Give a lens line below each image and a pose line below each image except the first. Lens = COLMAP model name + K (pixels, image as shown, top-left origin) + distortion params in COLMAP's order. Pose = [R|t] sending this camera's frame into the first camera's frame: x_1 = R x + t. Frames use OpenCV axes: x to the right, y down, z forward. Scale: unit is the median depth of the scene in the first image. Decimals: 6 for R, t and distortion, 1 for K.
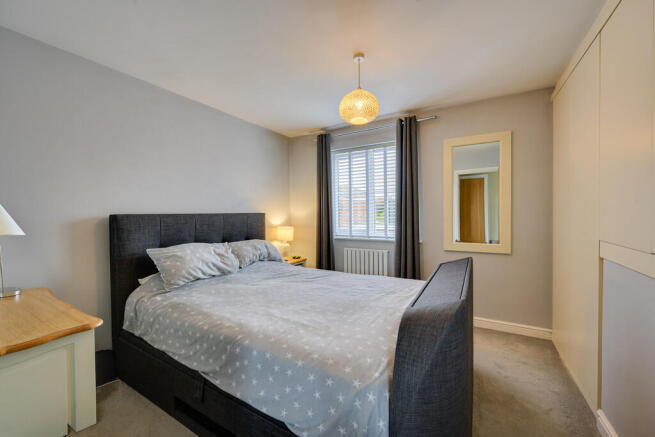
lens RADIAL K [[262.3, 0, 323.9], [0, 262.3, 216.5], [0, 0, 1]] dist [0.006491, -0.000692]
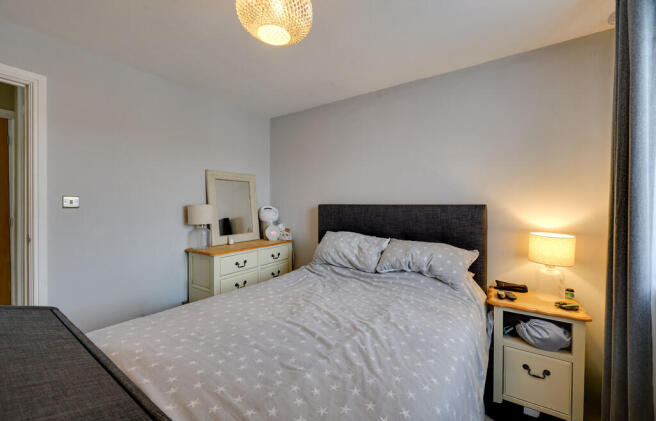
lens RADIAL K [[259.4, 0, 328.5], [0, 259.4, 206.9], [0, 0, 1]] dist [-0.000838, -0.000053]
pose [[-0.065203, 0.012409, -0.997795, 0.445350], [-0.025089, 0.999586, 0.014070, -0.009560], [0.997557, 0.025951, -0.064865, 0.799813]]
